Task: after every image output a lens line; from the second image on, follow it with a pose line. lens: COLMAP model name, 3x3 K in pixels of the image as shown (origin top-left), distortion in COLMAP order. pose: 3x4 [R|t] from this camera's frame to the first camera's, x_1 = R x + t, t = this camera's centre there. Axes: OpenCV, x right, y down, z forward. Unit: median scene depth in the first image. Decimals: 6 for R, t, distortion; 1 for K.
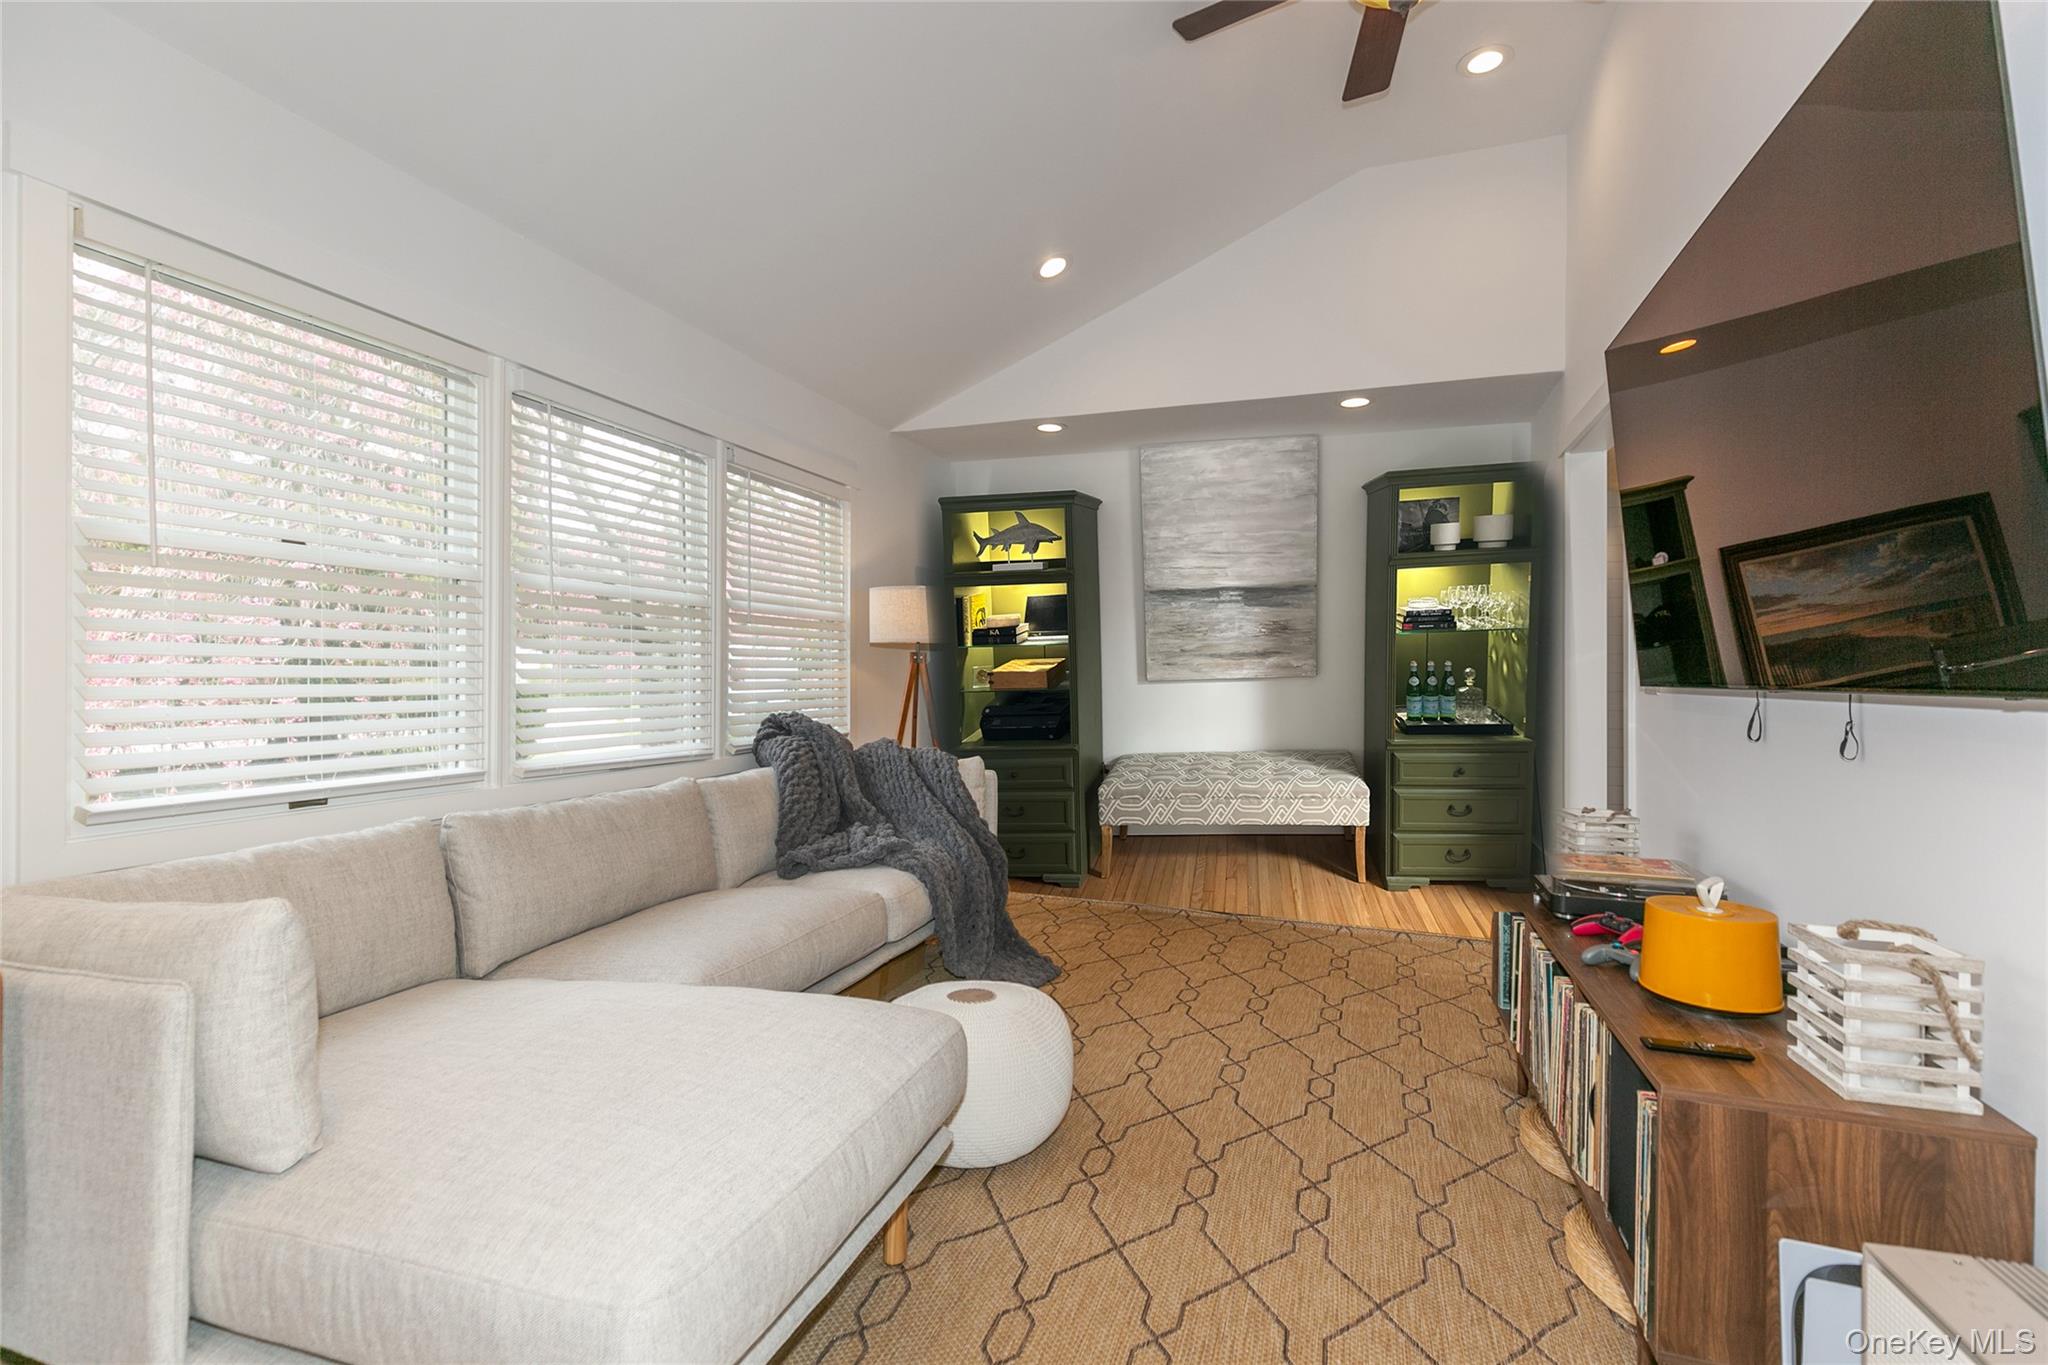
lens RADIAL K [[936.0, 0, 1024.0], [0, 936.0, 682.5], [0, 0, 1]] dist [0.000237, 0.000100]
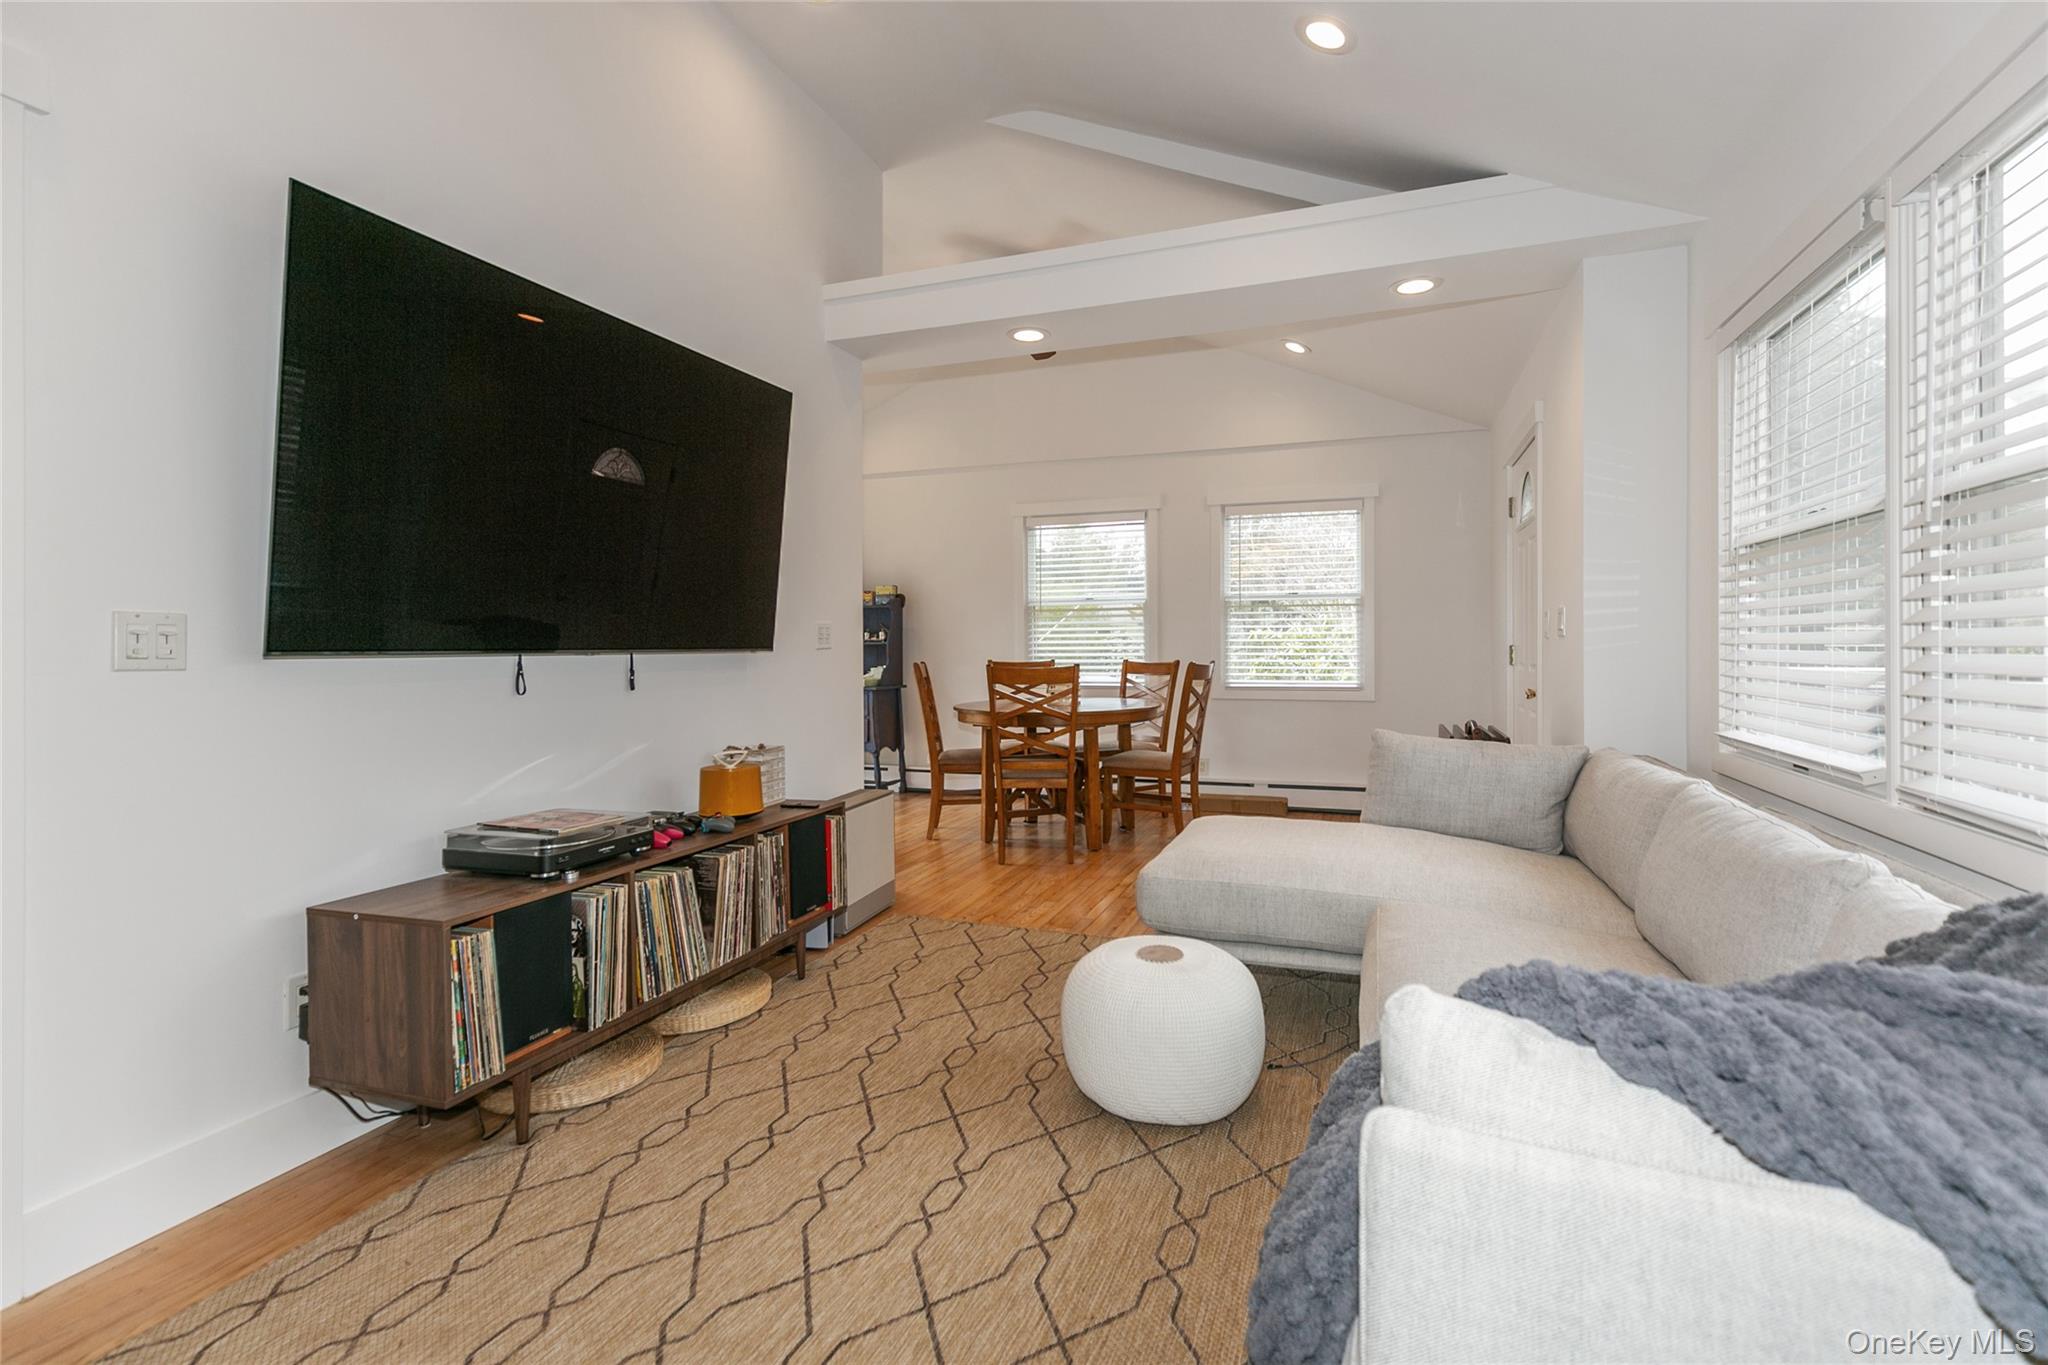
lens RADIAL K [[936.0, 0, 1024.0], [0, 936.0, 682.5], [0, 0, 1]] dist [0.000237, 0.000100]
pose [[-0.999652, -0.002930, 0.026222, 0.061094], [-0.001689, 0.998881, 0.047255, -0.012042], [-0.026332, 0.047194, -0.998539, 1.804529]]
